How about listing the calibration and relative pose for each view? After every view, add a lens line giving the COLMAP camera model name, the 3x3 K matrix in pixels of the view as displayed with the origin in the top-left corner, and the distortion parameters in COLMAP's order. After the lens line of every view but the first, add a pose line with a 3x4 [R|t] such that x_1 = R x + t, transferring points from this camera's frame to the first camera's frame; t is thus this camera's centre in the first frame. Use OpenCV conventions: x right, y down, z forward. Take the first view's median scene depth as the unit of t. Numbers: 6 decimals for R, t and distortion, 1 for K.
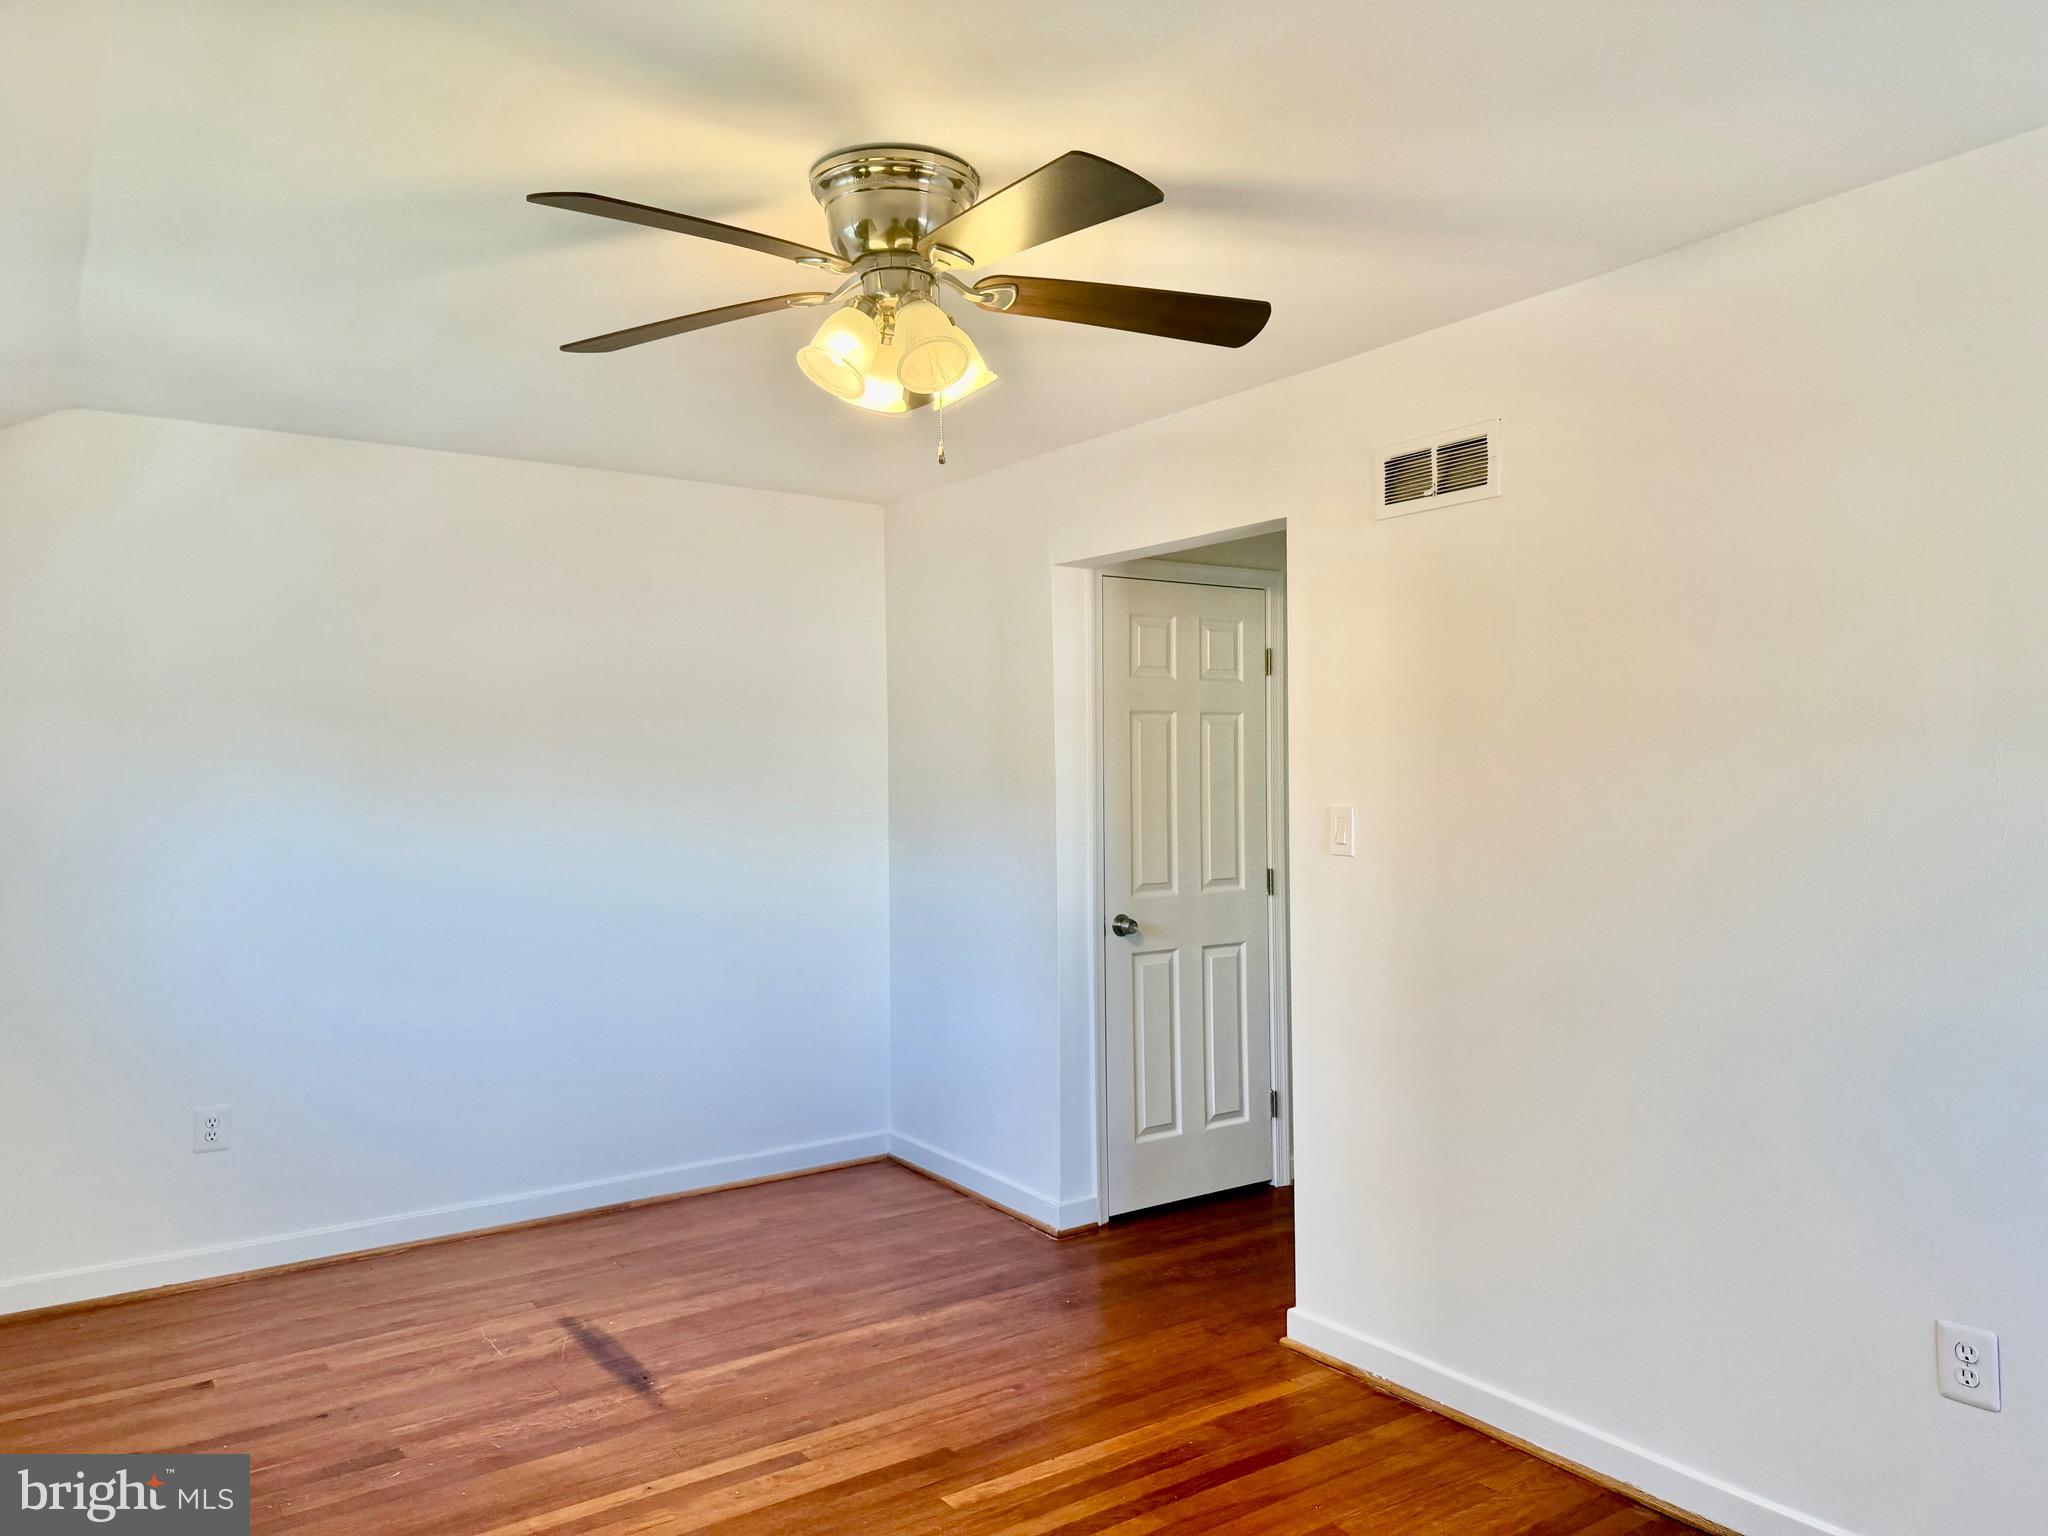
lens RADIAL K [[1505.8, 0, 1024.0], [0, 1505.8, 768.0], [0, 0, 1]] dist [0.013093, -0.005458]
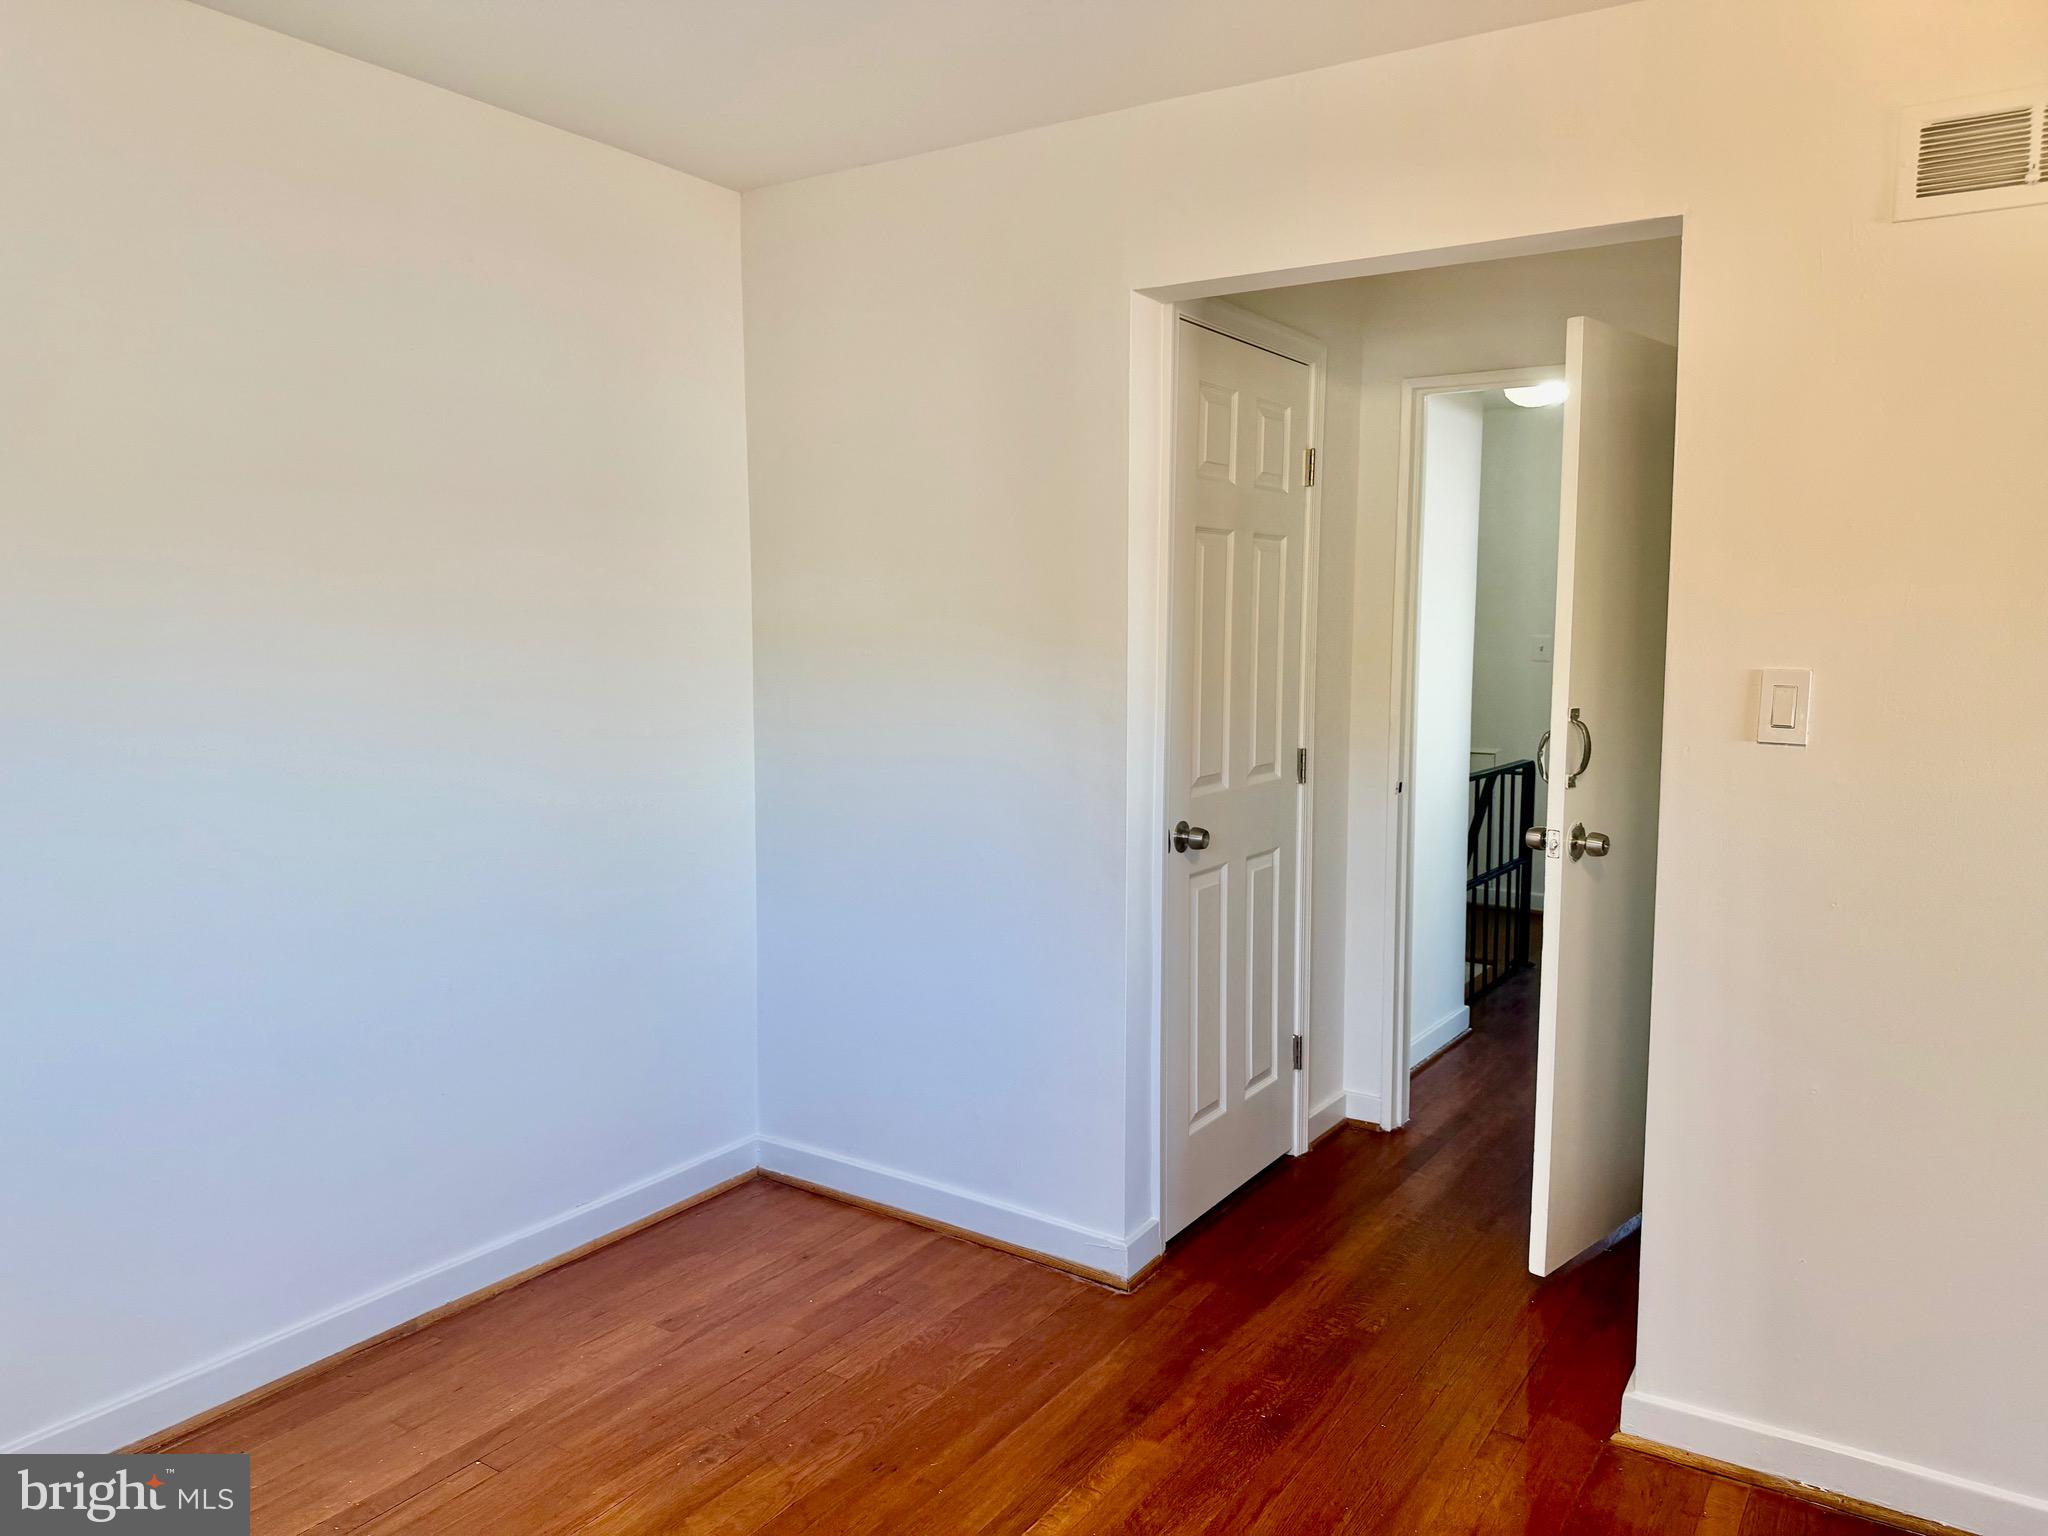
lens RADIAL K [[1482.2, 0, 1030.9], [0, 1482.2, 781.9], [0, 0, 1]] dist [-0.005937, -0.008331]
pose [[0.926171, -0.024957, 0.376277, -0.312183], [-0.015197, 0.994527, 0.103370, 0.011648], [-0.376797, -0.101457, 0.920723, 0.482097]]
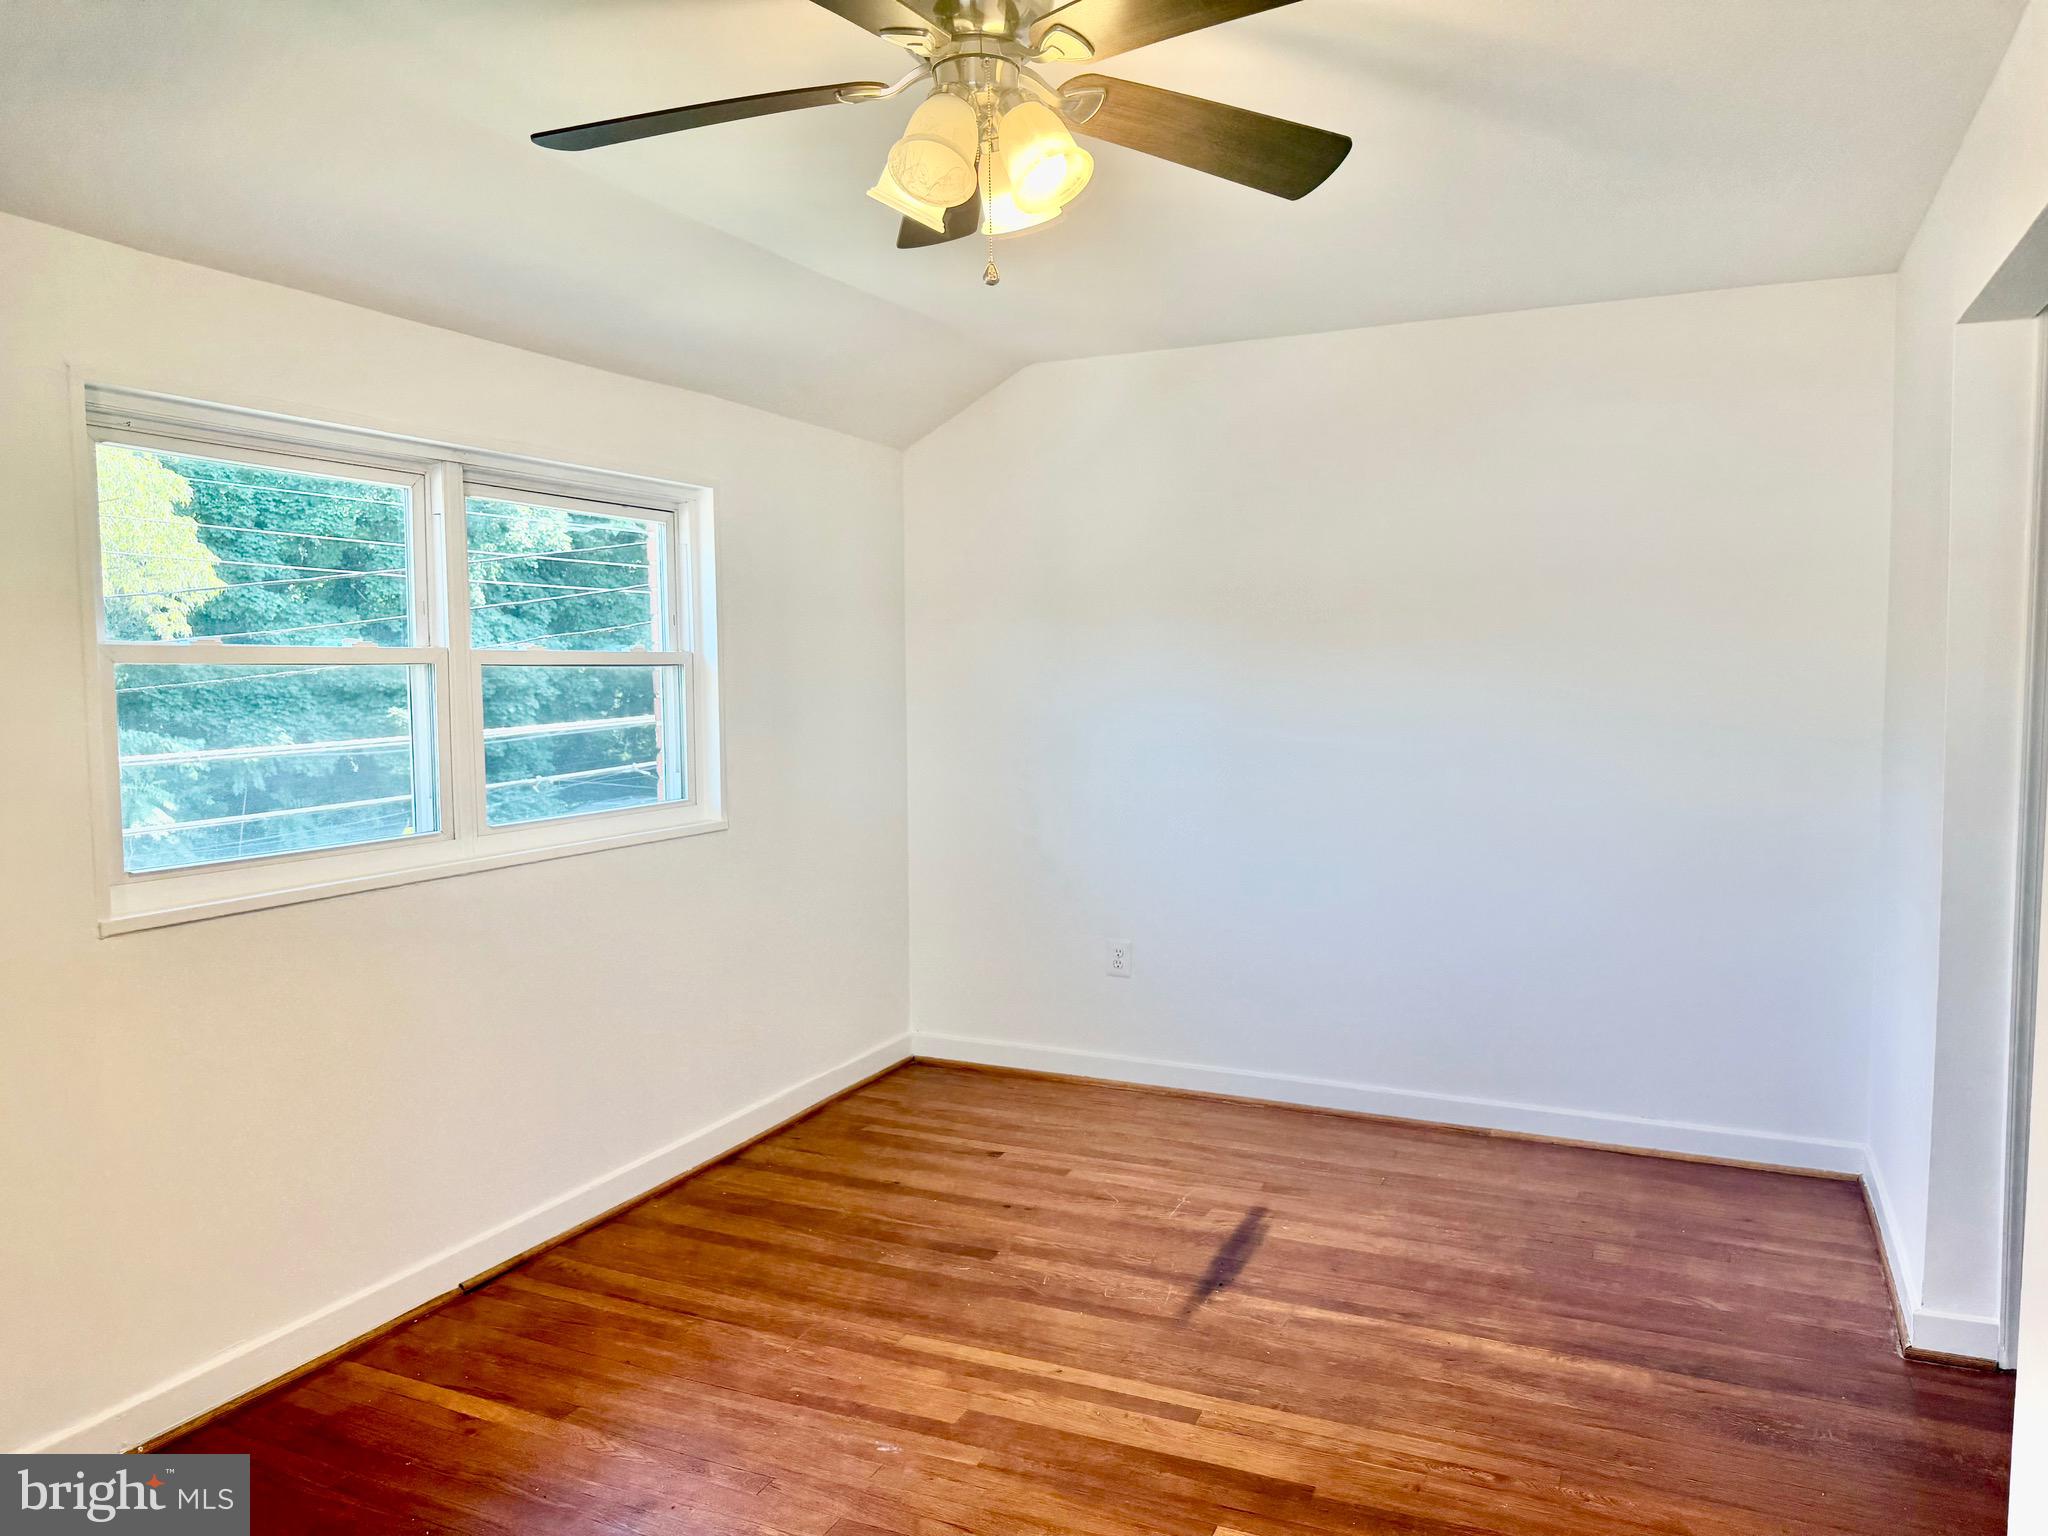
lens RADIAL K [[1471.2, 0, 1024.0], [0, 1471.2, 768.0], [0, 0, 1]] dist [0.075830, -0.080222]
pose [[0.513751, 0.076317, -0.854539, 0.437757], [-0.004656, 0.996269, 0.086175, -0.011176], [0.857927, -0.040294, 0.512189, 0.374095]]
